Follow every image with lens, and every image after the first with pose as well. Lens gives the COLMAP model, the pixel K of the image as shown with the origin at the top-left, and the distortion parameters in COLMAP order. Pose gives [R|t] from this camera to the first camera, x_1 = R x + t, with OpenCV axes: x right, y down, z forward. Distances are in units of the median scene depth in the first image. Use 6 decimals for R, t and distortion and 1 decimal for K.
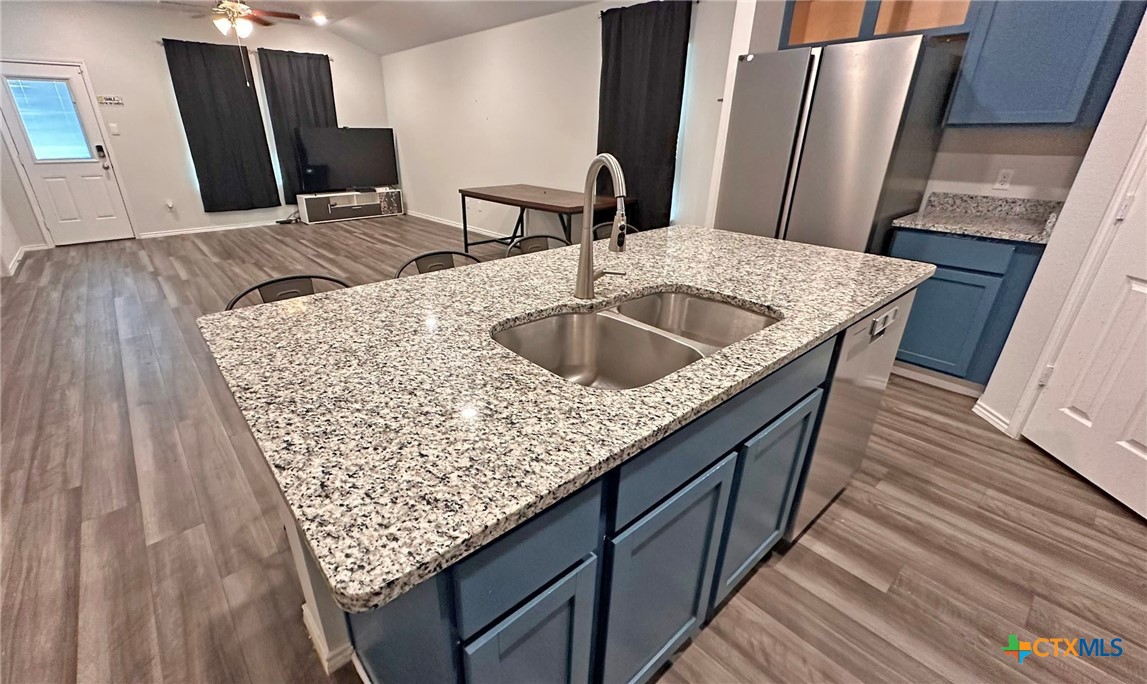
lens RADIAL K [[485.9, 0, 538.5], [0, 485.9, 339.9], [0, 0, 1]] dist [-0.000491, -0.000047]
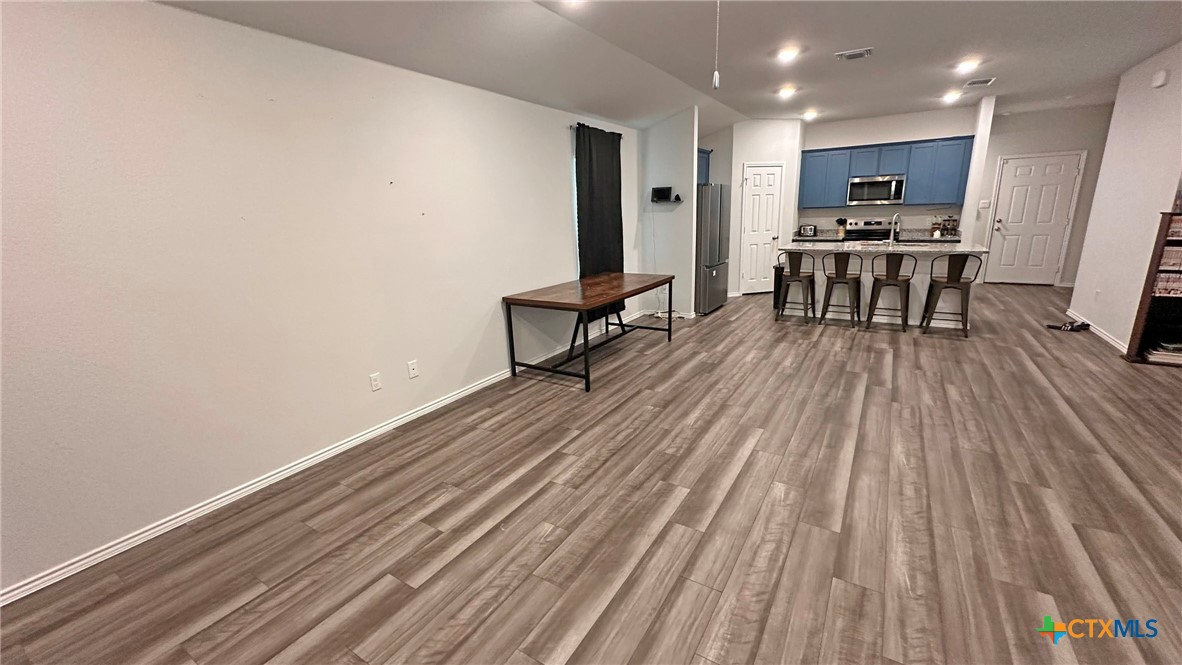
lens RADIAL K [[471.3, 0, 590.4], [0, 471.3, 331.6], [0, 0, 1]] dist [-0.002017, 0.001066]
pose [[-0.301909, -0.226037, 0.926152, -2.447341], [0.410799, 0.845819, 0.340344, -1.532082], [-0.860288, 0.483215, -0.162505, 3.389965]]
